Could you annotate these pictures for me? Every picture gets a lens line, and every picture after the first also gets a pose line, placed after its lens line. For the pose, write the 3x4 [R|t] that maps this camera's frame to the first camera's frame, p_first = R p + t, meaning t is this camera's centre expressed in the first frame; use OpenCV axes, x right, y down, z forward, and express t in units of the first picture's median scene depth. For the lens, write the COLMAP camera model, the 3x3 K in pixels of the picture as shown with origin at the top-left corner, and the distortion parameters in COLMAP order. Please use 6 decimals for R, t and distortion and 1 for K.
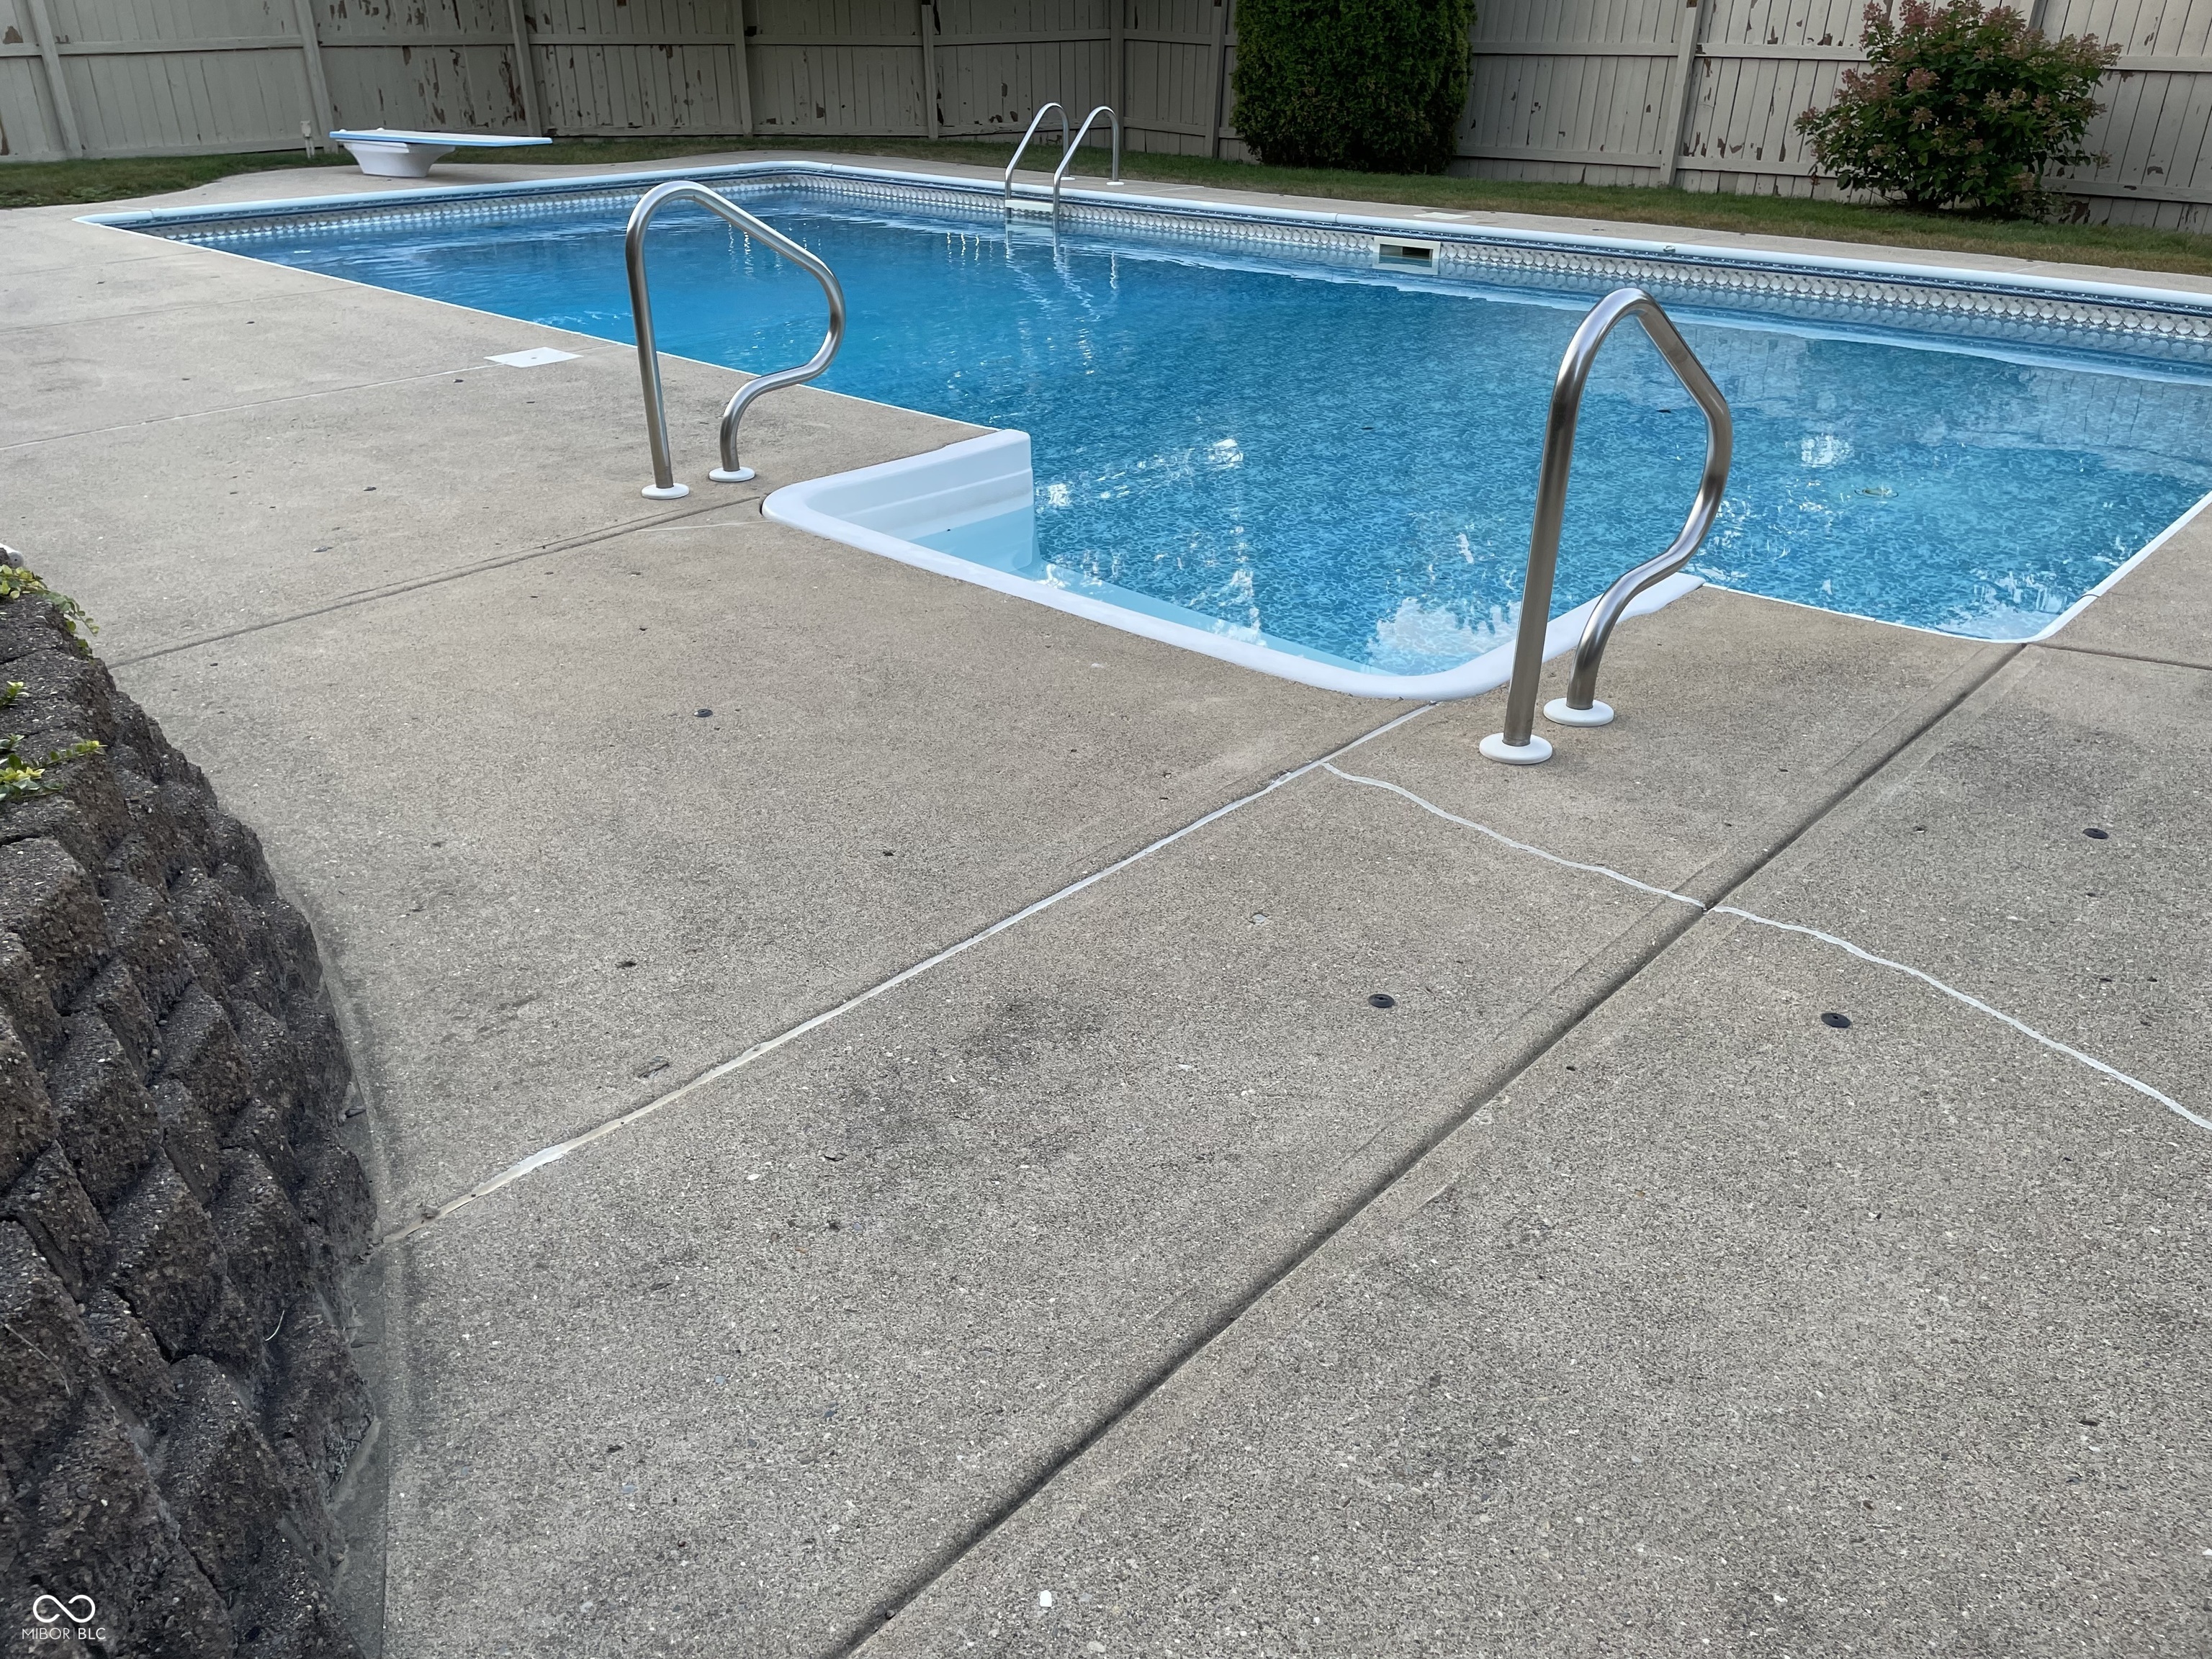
lens RADIAL K [[1656.4, 0, 1096.0], [0, 1656.4, 801.5], [0, 0, 1]] dist [0.096143, -0.121324]
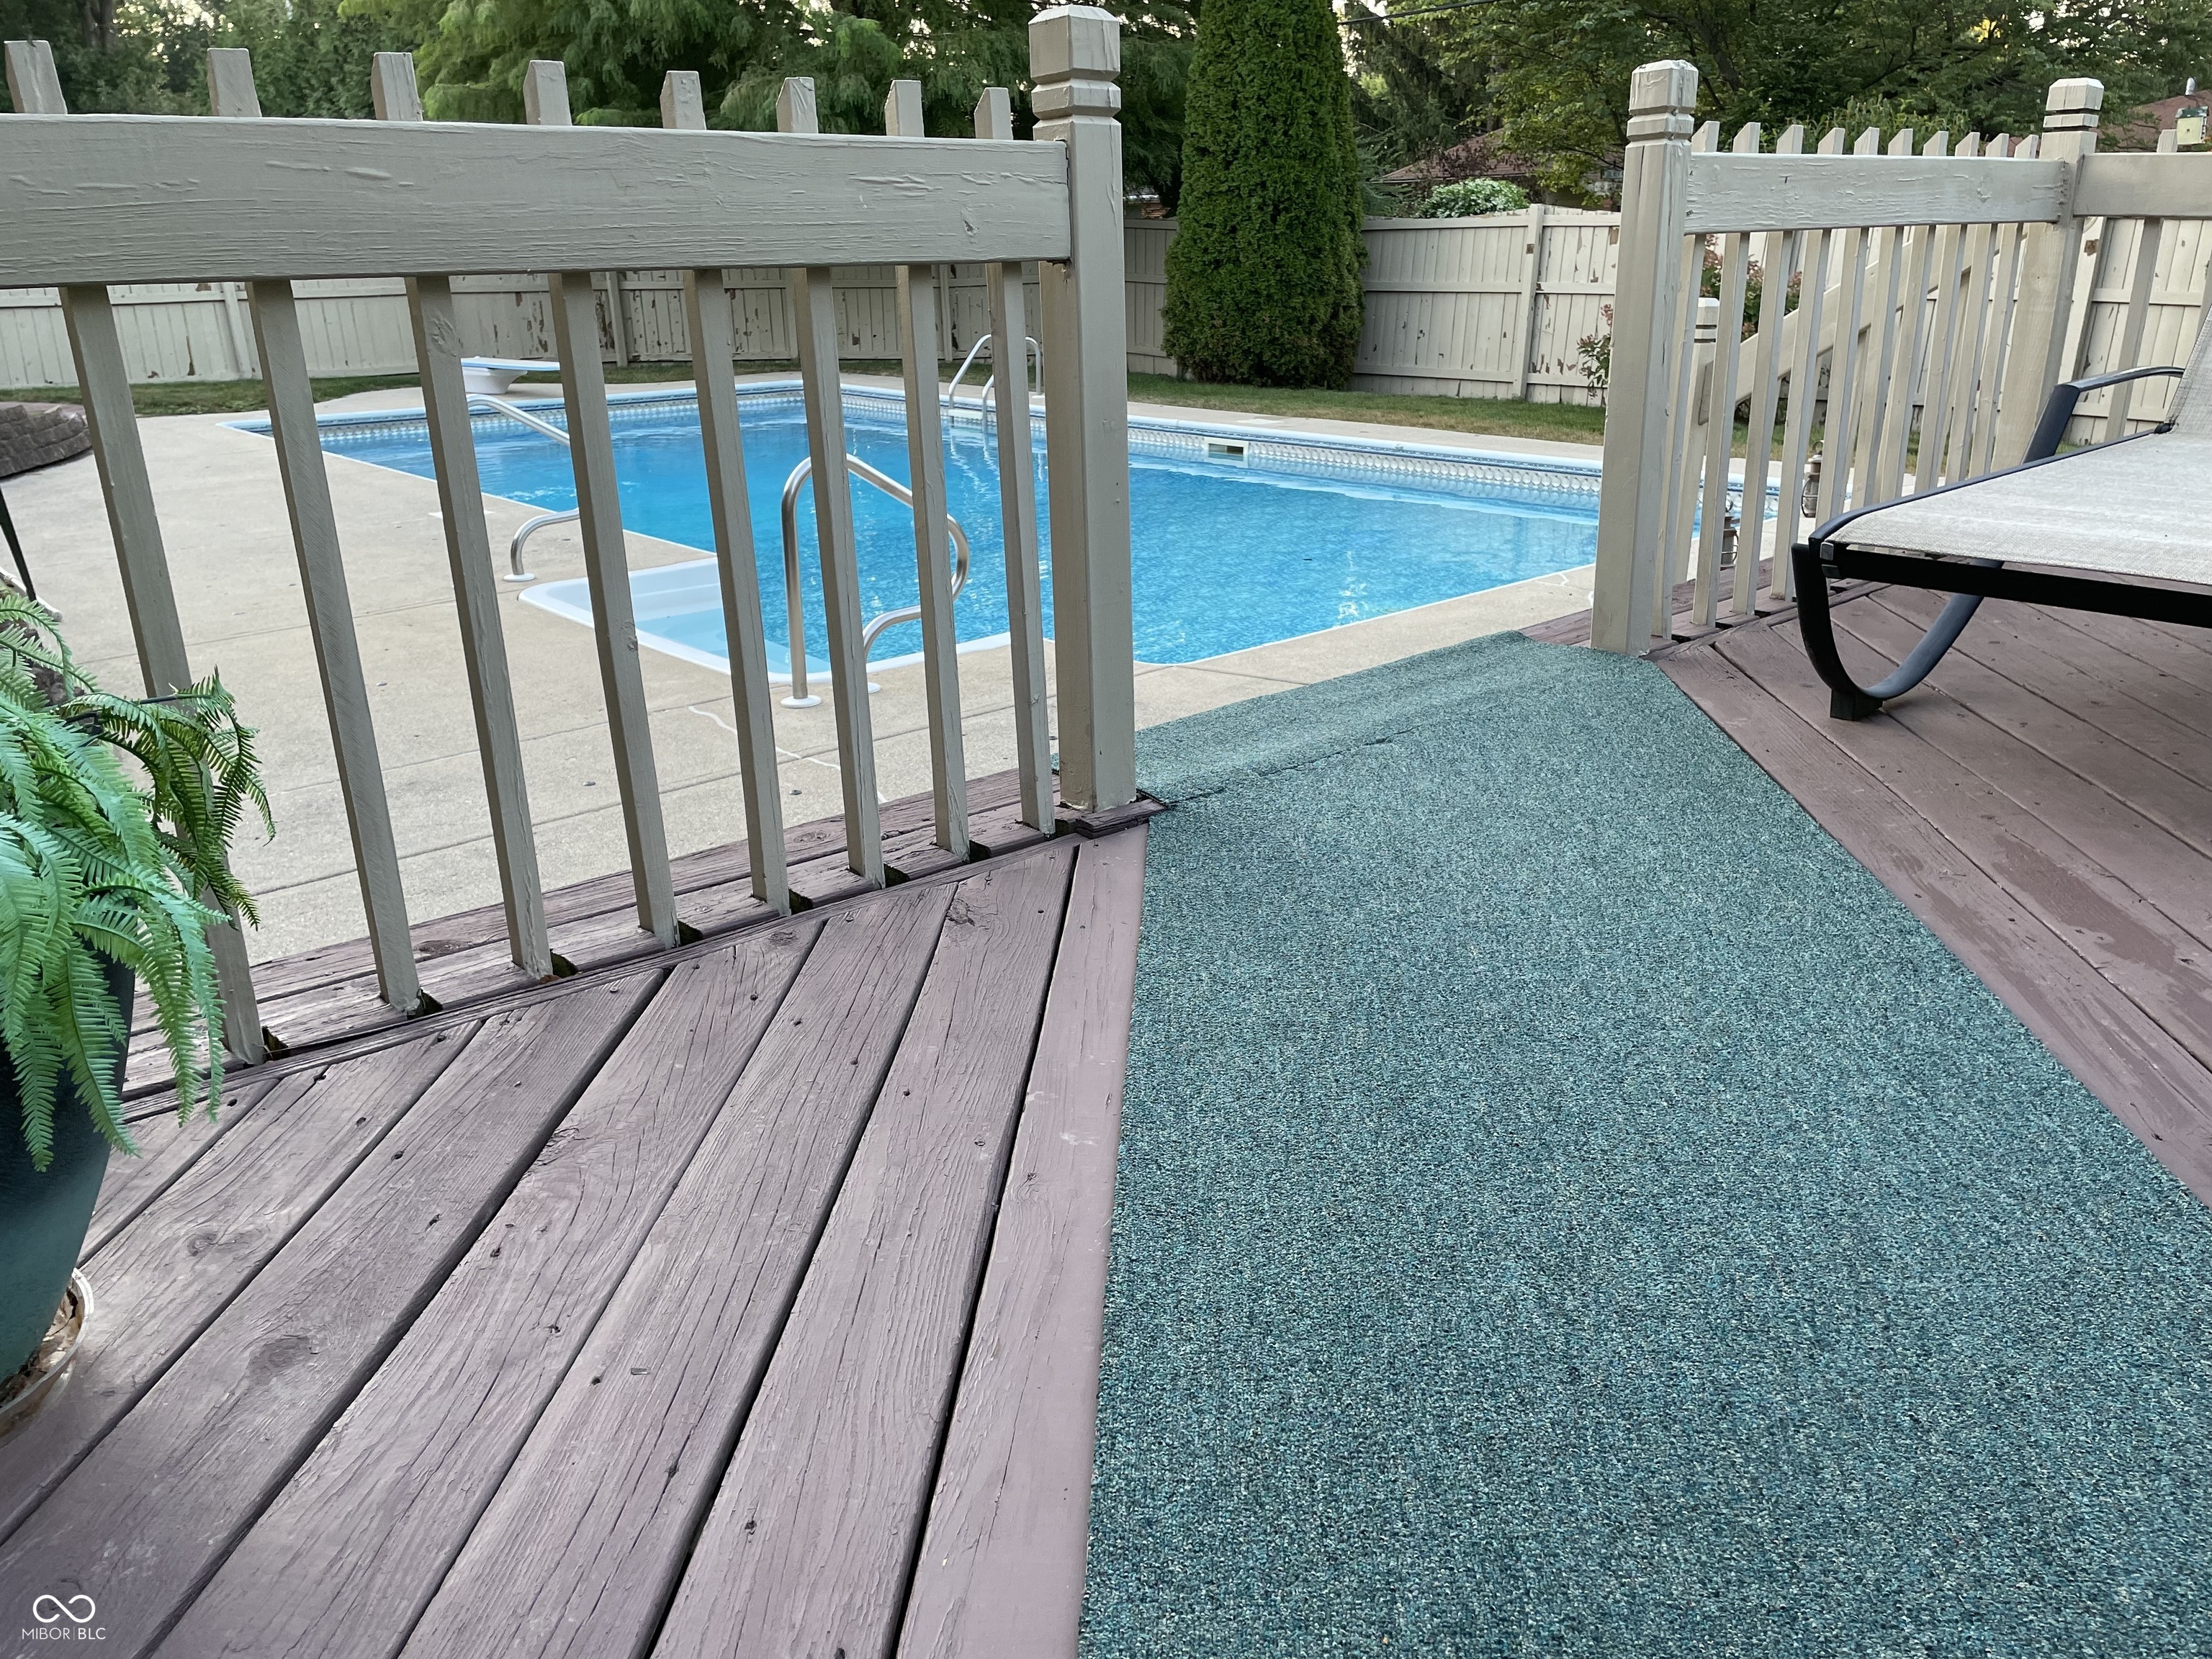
lens RADIAL K [[1656.4, 0, 1096.0], [0, 1656.4, 801.5], [0, 0, 1]] dist [0.096143, -0.121324]
pose [[0.994810, 0.020296, -0.099702, 0.166449], [-0.031602, 0.993075, -0.113156, 0.058561], [0.096715, 0.115720, 0.988562, -0.158095]]
